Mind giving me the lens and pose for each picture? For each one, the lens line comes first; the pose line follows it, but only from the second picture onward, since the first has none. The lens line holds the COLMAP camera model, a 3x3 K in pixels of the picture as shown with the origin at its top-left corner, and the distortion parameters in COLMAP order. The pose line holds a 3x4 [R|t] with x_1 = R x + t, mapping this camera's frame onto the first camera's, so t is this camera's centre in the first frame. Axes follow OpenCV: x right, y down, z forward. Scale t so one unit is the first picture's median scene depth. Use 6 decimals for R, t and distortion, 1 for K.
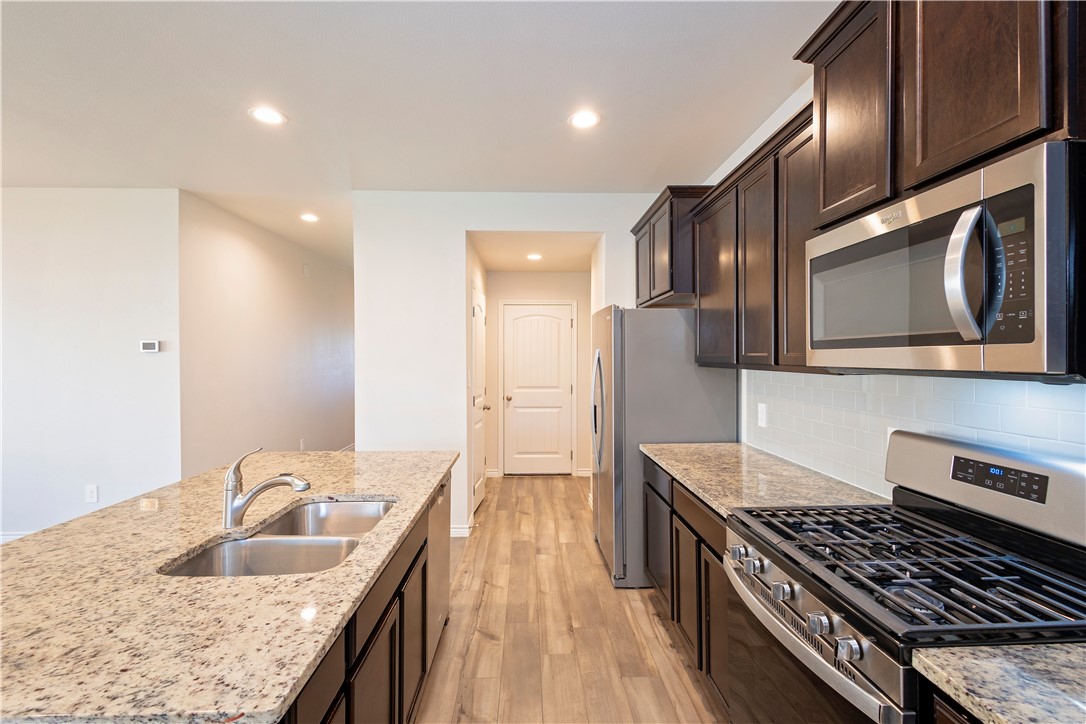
lens RADIAL K [[503.4, 0, 543.0], [0, 503.4, 362.0], [0, 0, 1]] dist [0.010156, -0.004855]
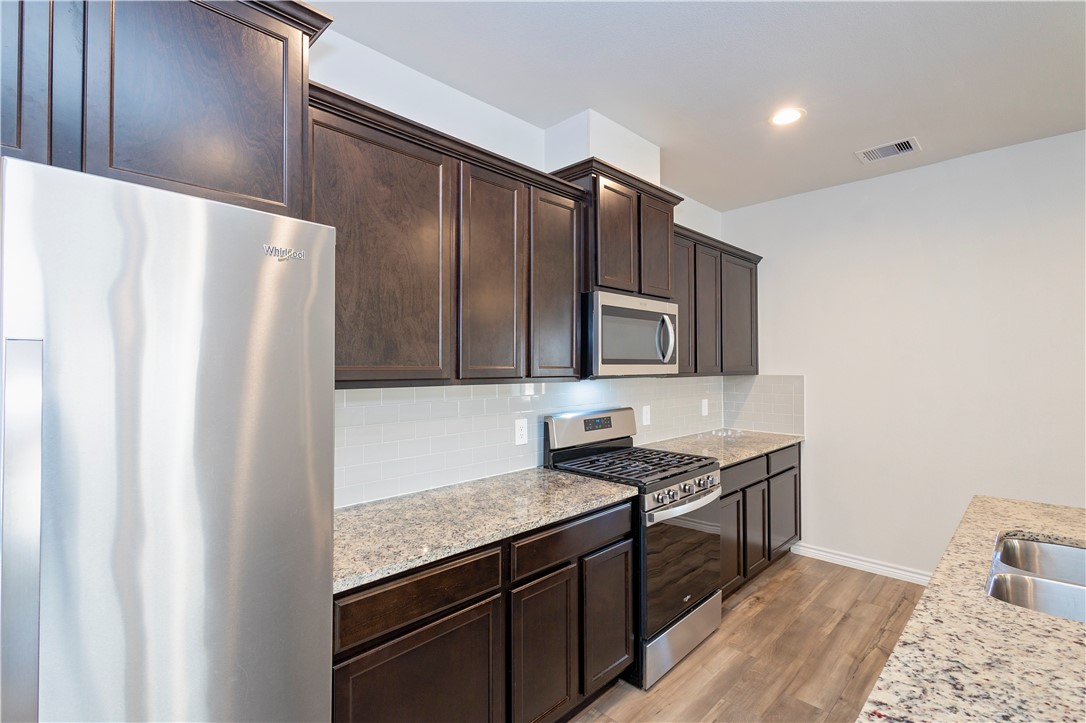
lens RADIAL K [[503.4, 0, 543.0], [0, 503.4, 361.5], [0, 0, 1]] dist [0.010156, -0.004855]
pose [[-0.683083, 0.013464, 0.730217, -0.700935], [0.012142, 0.999901, -0.007078, -0.039721], [-0.730240, 0.004032, -0.683179, 3.410356]]
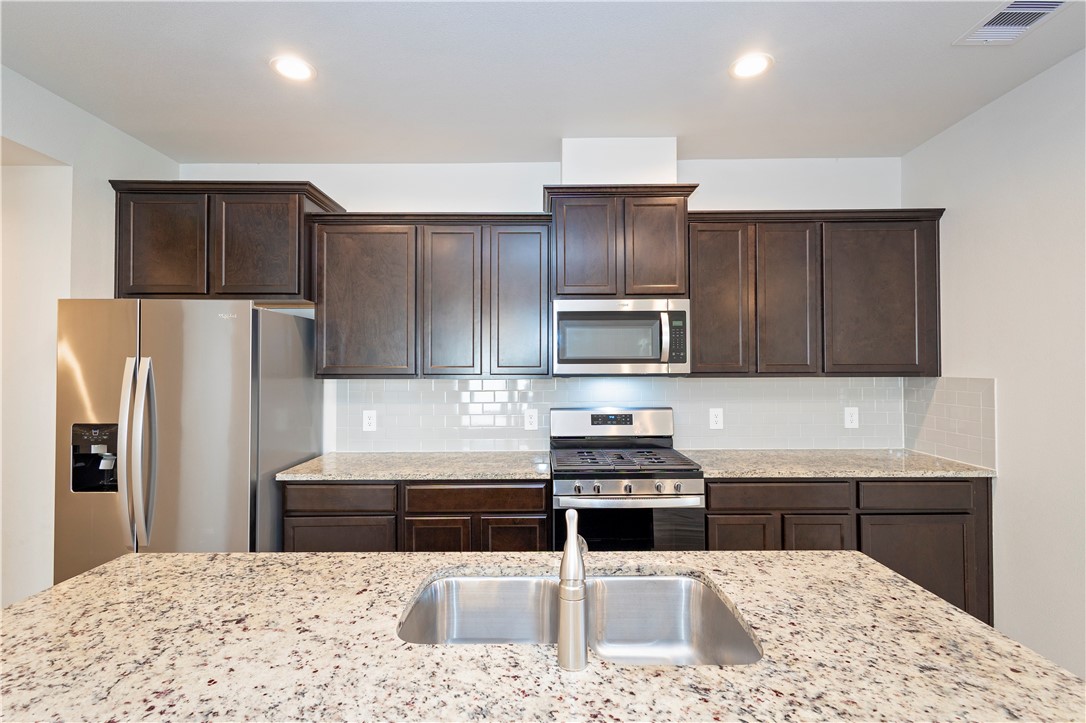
lens RADIAL K [[499.2, 0, 543.0], [0, 499.2, 361.5], [0, 0, 1]] dist [0.003674, 0.000187]
pose [[0.040122, 0.015812, 0.999070, -1.837090], [0.012642, 0.999787, -0.016331, -0.010022], [-0.999115, 0.013286, 0.039914, 1.559166]]
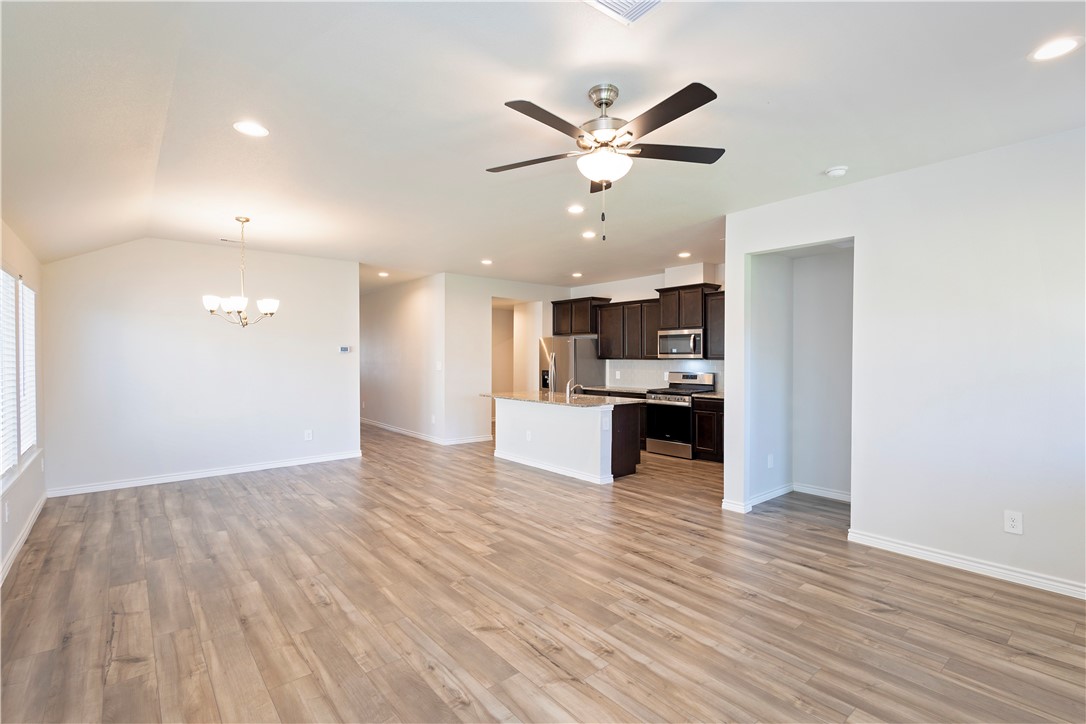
lens RADIAL K [[499.2, 0, 543.0], [0, 499.2, 362.0], [0, 0, 1]] dist [0.003674, 0.000187]
pose [[0.790854, -0.003883, 0.611993, -4.987379], [0.003071, 0.999992, 0.002376, 0.050496], [-0.611997, 0.000000, 0.790860, -3.162610]]
